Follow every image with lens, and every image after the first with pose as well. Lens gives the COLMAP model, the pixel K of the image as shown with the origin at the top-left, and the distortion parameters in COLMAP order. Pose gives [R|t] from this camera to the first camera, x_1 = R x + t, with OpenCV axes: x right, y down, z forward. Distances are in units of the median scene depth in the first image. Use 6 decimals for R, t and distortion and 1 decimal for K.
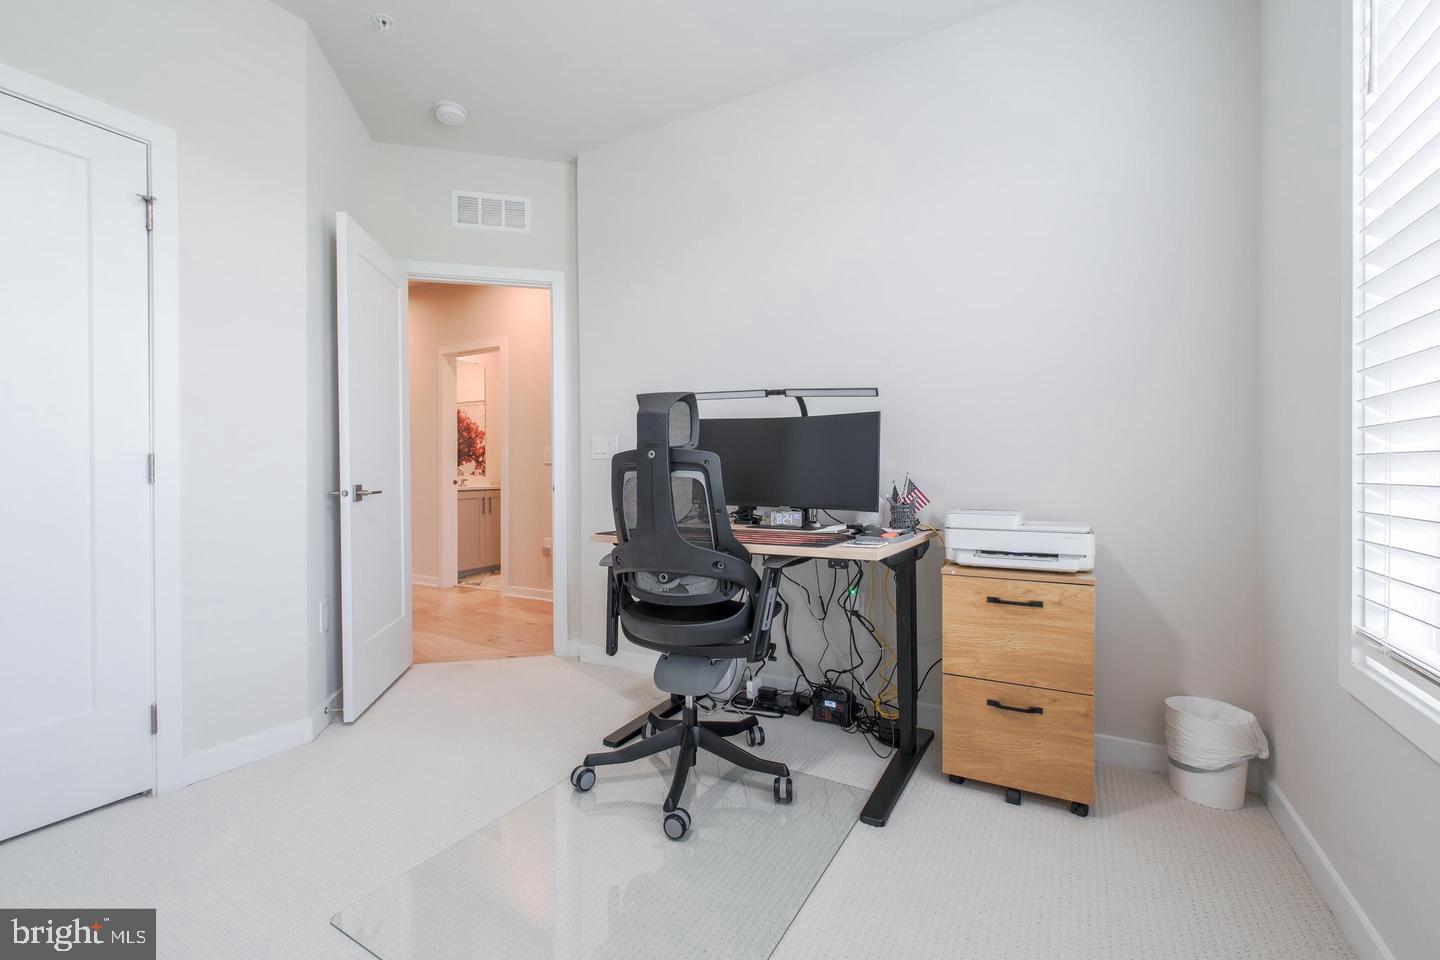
lens RADIAL K [[607.5, 0, 718.7], [0, 607.5, 477.9], [0, 0, 1]] dist [0.002975, -0.000654]
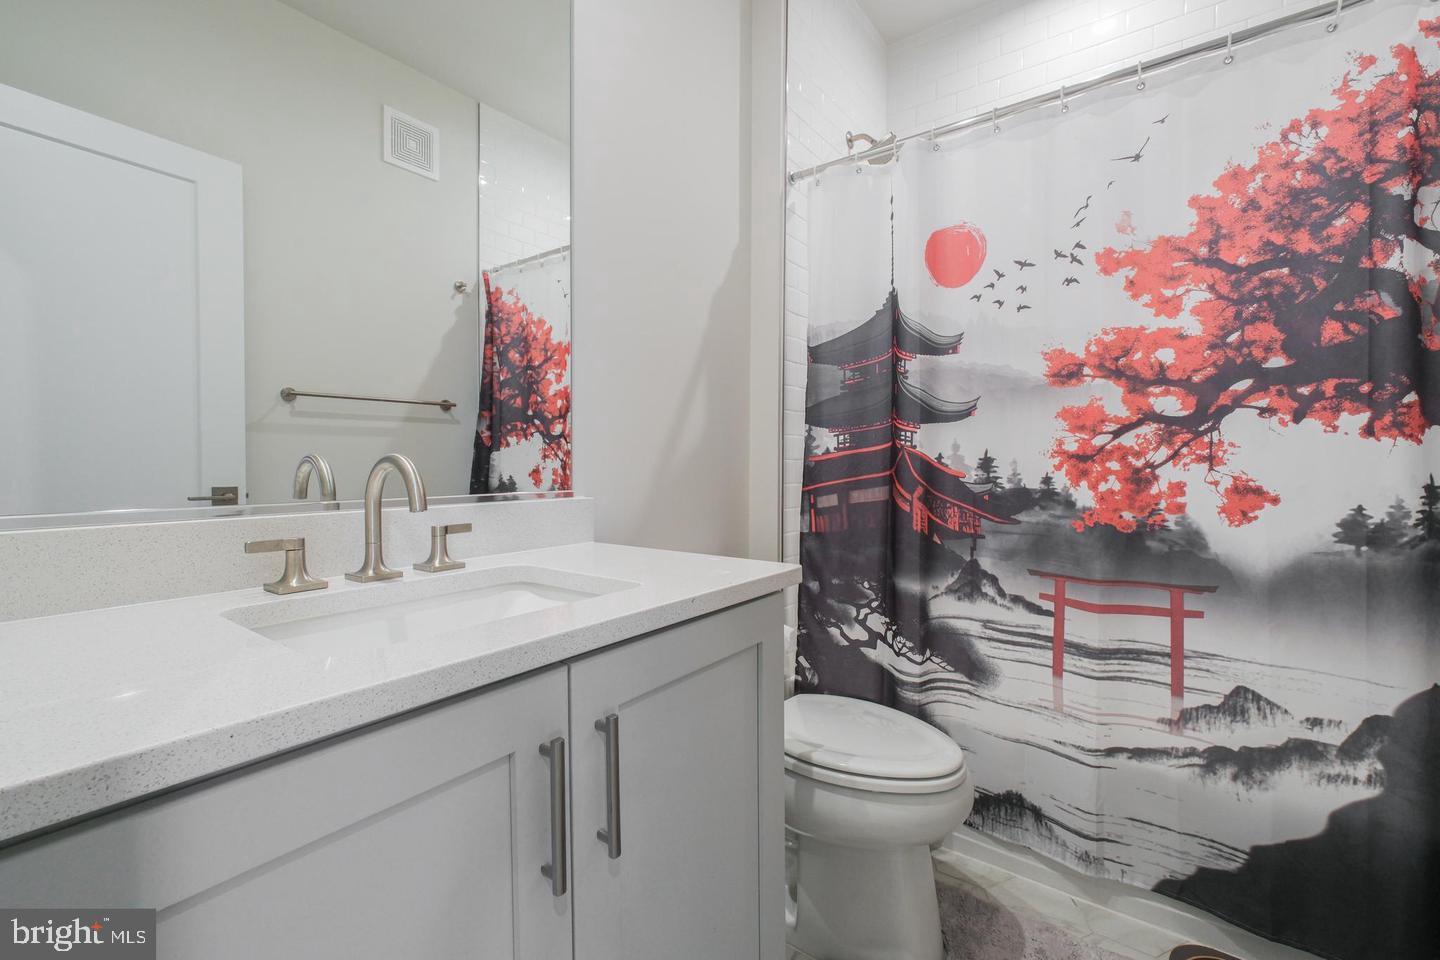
lens RADIAL K [[607.5, 0, 722.5], [0, 607.5, 472.6], [0, 0, 1]] dist [0.002975, -0.000654]
pose [[0.992410, 0.005871, -0.122833, -0.263910], [-0.004075, 0.999881, 0.014867, -0.012577], [0.122906, -0.014254, 0.992316, 0.687361]]
